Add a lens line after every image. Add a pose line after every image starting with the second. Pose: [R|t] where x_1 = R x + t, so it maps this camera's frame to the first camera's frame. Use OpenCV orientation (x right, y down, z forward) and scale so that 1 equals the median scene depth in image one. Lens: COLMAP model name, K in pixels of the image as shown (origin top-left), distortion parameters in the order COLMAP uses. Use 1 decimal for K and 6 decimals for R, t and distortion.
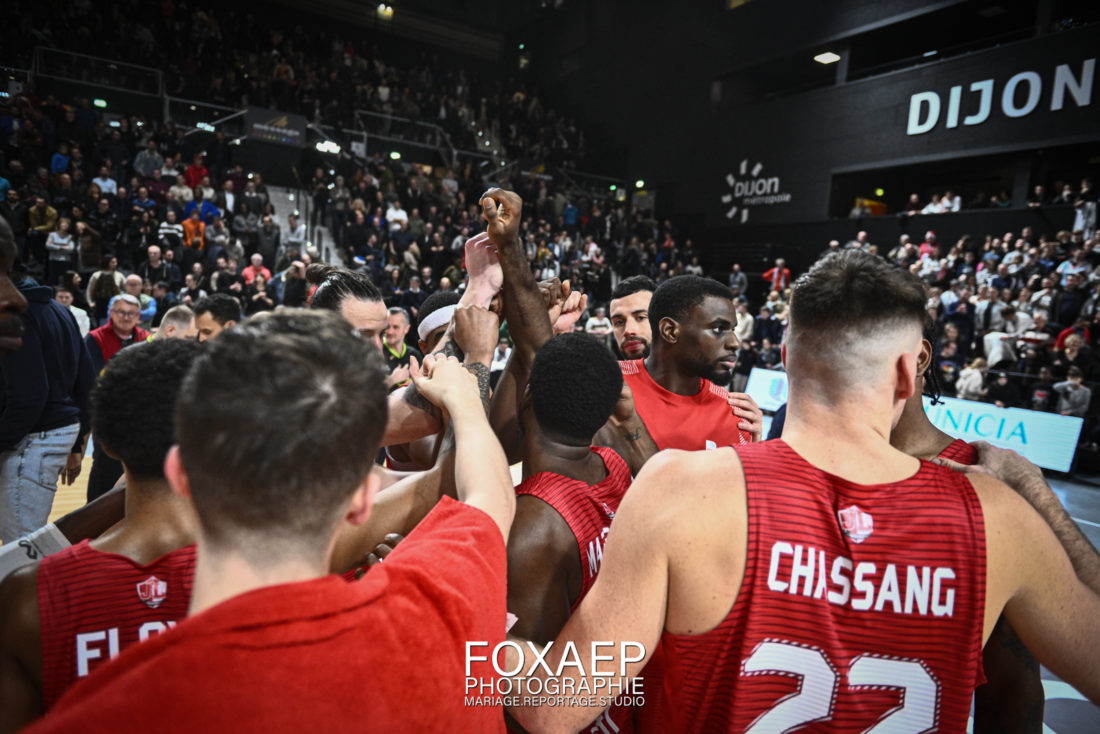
lens RADIAL K [[733.3, 0, 555.5], [0, 733.3, 371.0], [0, 0, 1]] dist [-0.002431, -0.001903]
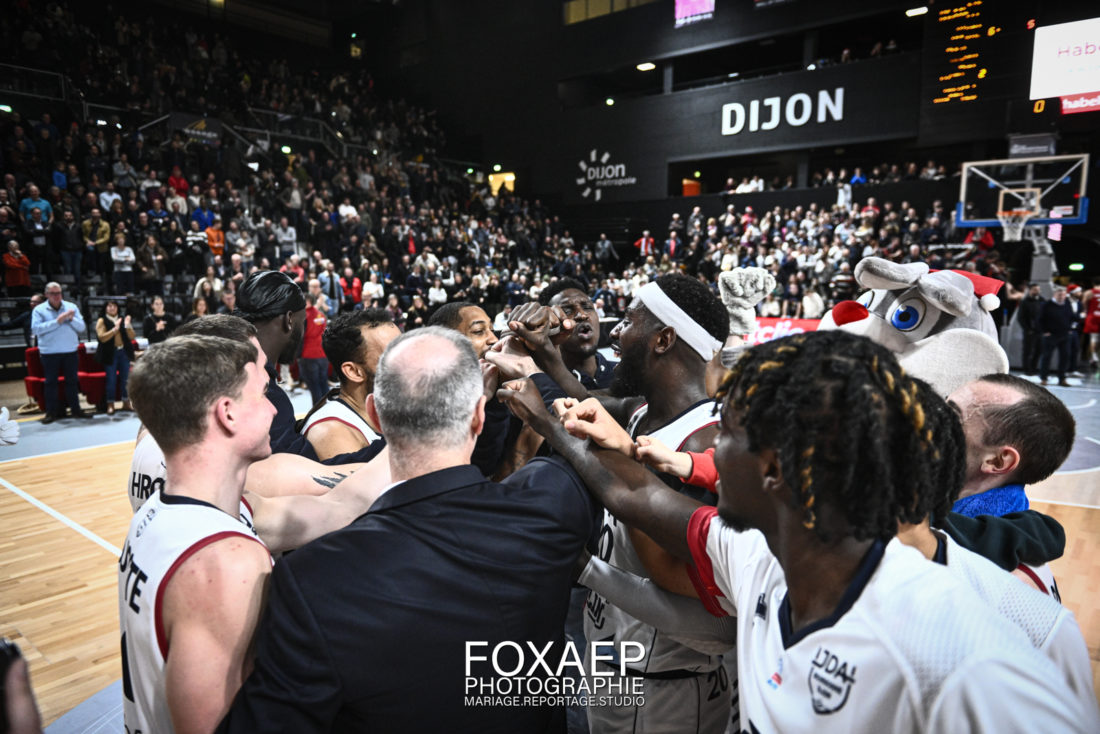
lens RADIAL K [[733.3, 0, 556.5], [0, 733.3, 362.7], [0, 0, 1]] dist [-0.002431, -0.001903]
pose [[0.944608, -0.107919, 0.309950, -0.271197], [0.095264, 0.993891, 0.055729, -0.005175], [-0.314071, -0.023115, 0.949118, -0.201675]]
